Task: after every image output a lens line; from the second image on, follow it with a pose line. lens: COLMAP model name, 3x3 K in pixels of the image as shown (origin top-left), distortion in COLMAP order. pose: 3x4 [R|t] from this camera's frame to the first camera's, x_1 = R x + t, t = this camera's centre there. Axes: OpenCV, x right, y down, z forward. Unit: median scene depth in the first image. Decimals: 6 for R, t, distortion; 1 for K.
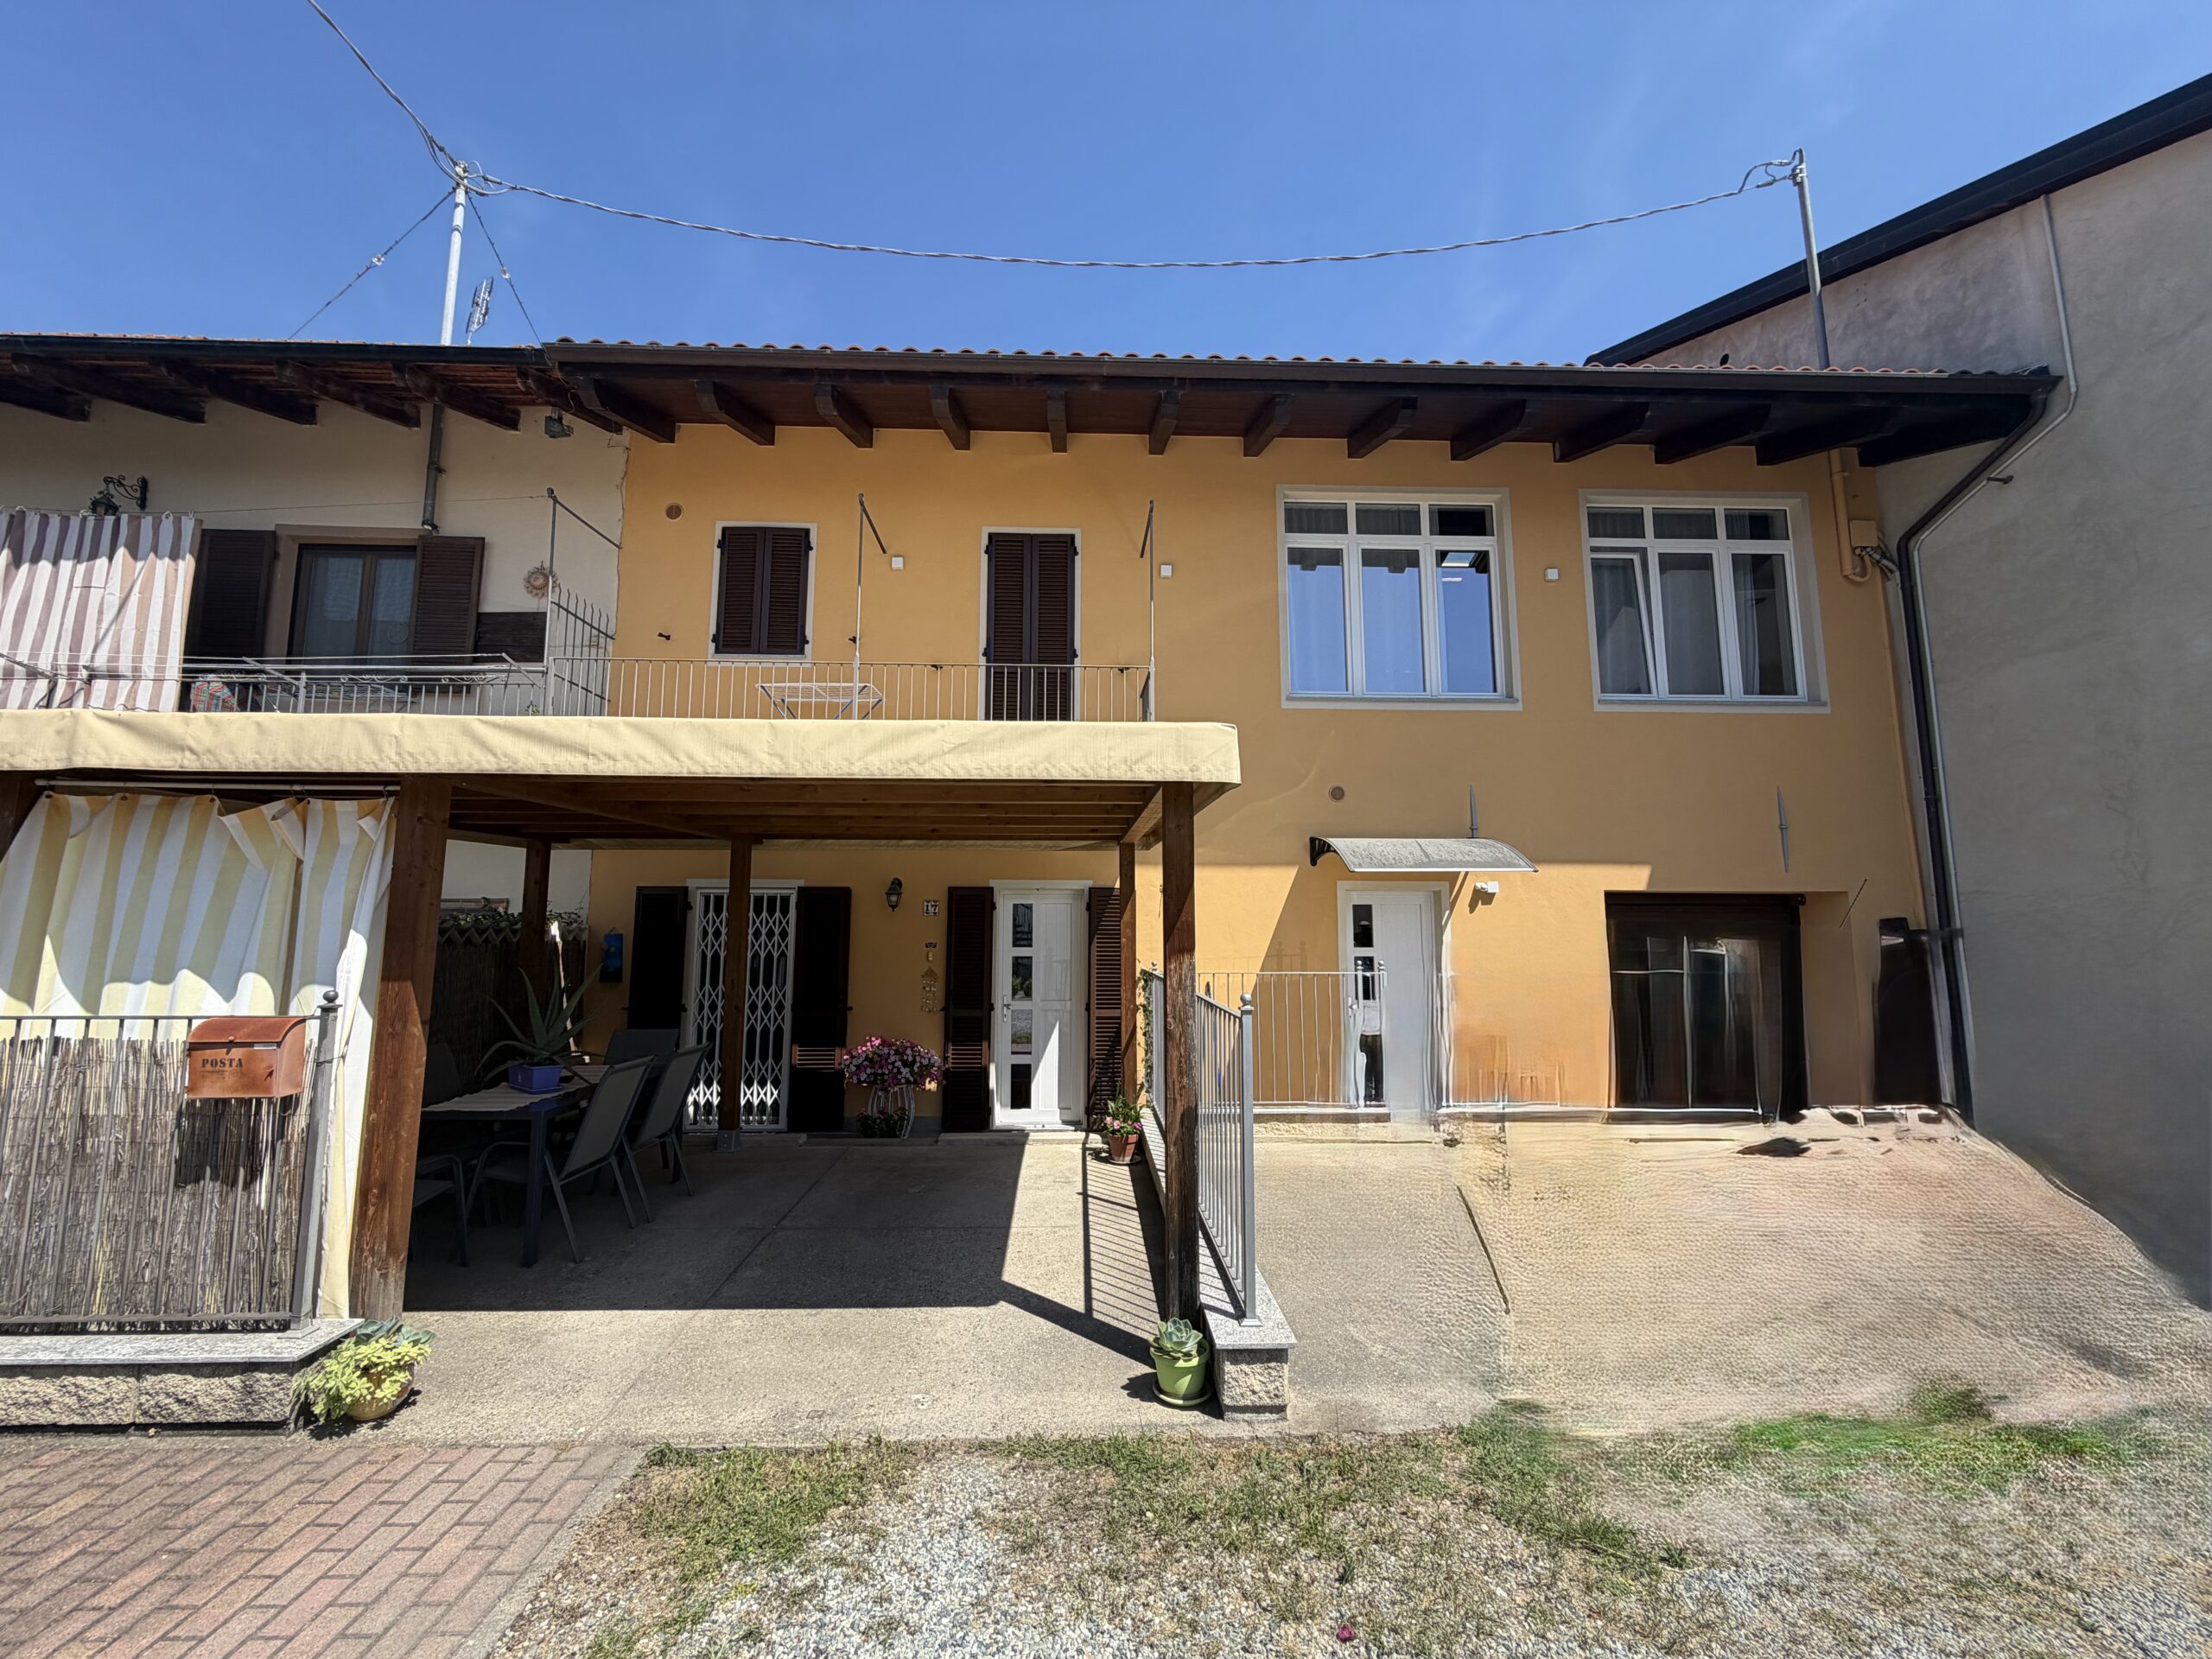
lens RADIAL K [[881.0, 0, 1098.9], [0, 881.0, 829.4], [0, 0, 1]] dist [0.000145, 0.000031]
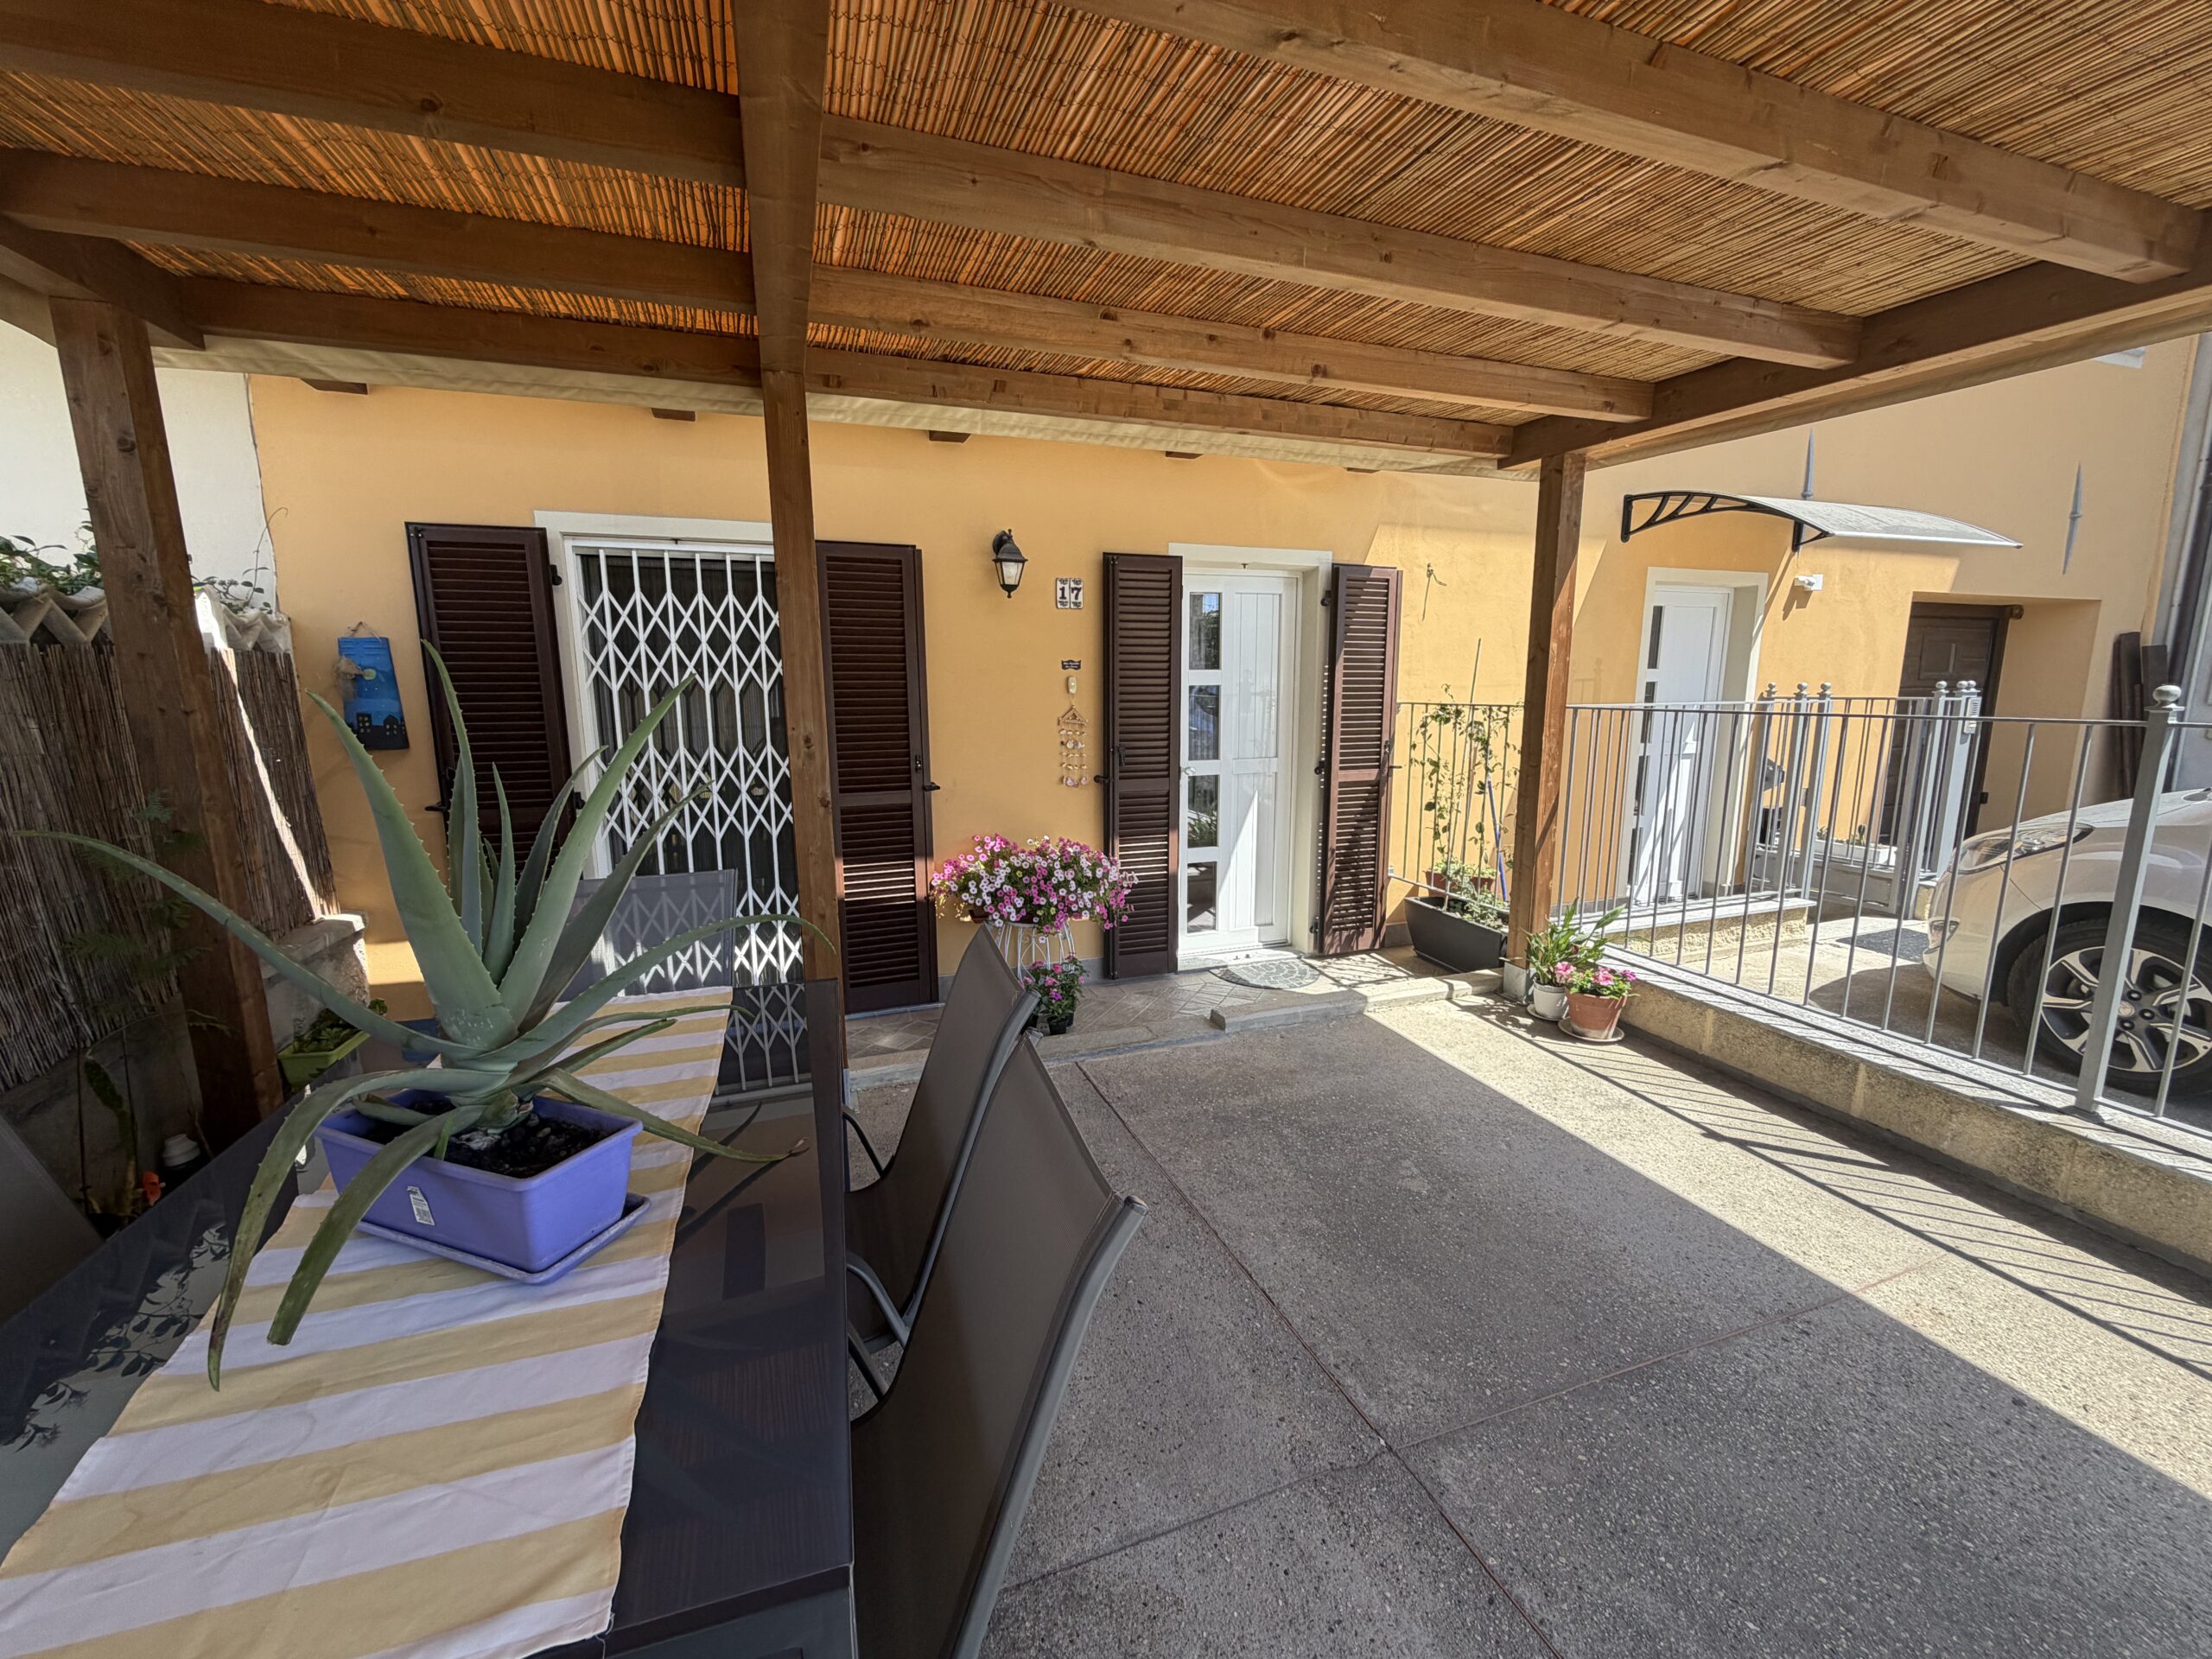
lens RADIAL K [[881.0, 0, 1098.9], [0, 881.0, 829.4], [0, 0, 1]] dist [0.000145, 0.000031]
pose [[0.952932, -0.056842, 0.297808, -0.346414], [-0.029068, 0.960614, 0.276362, 0.079834], [-0.301788, -0.272011, 0.913747, 0.482603]]
